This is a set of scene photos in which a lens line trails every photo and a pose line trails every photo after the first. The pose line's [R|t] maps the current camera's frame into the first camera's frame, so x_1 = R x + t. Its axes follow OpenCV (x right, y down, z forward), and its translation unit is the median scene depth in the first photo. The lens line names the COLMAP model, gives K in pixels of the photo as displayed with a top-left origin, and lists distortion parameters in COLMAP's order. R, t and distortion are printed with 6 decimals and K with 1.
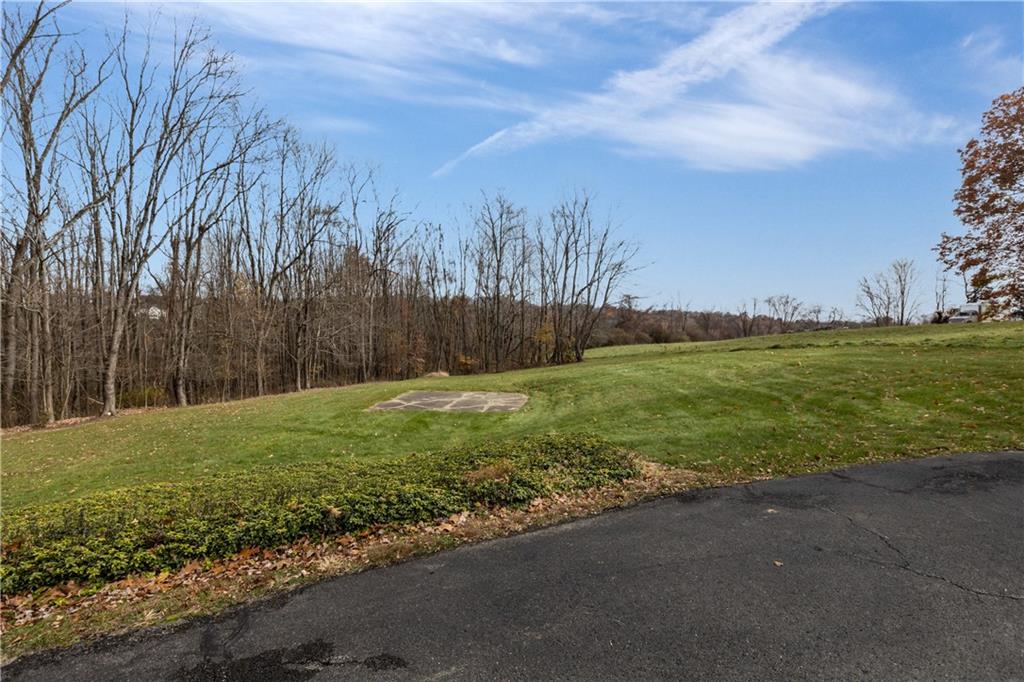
lens RADIAL K [[470.9, 0, 510.8], [0, 470.9, 327.6], [0, 0, 1]] dist [0.000174, -0.000020]
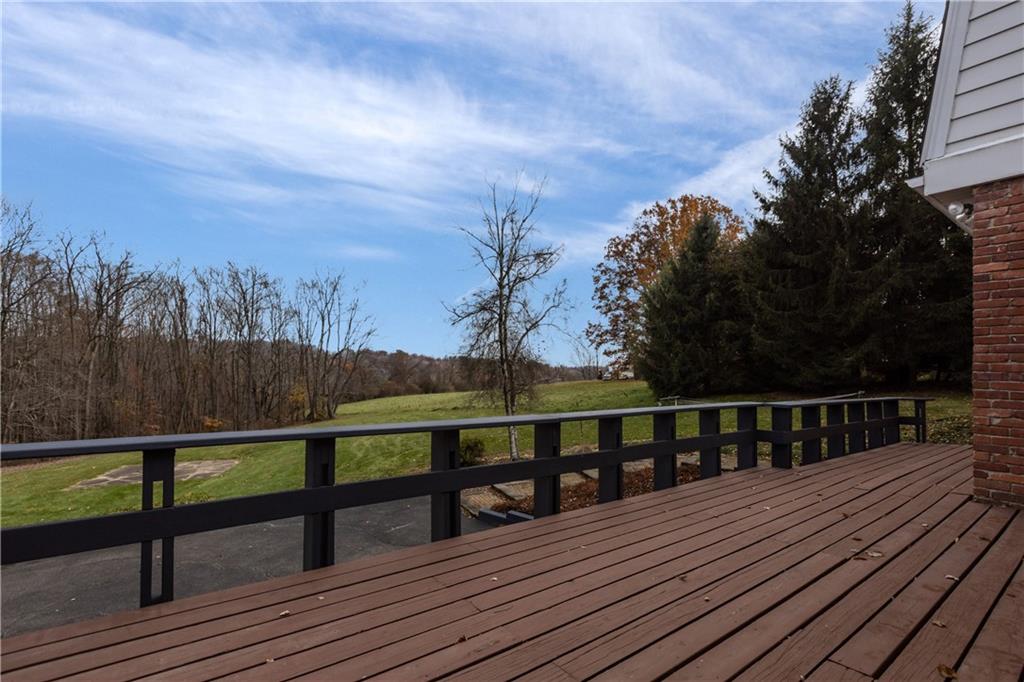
lens RADIAL K [[460.3, 0, 512.0], [0, 460.3, 341.0], [0, 0, 1]] dist [-0.000477, 0.000313]
pose [[0.905404, 0.020138, 0.424074, 0.110697], [0.009237, 0.997704, -0.067099, -0.057040], [-0.424451, 0.064668, 0.903139, -0.284395]]
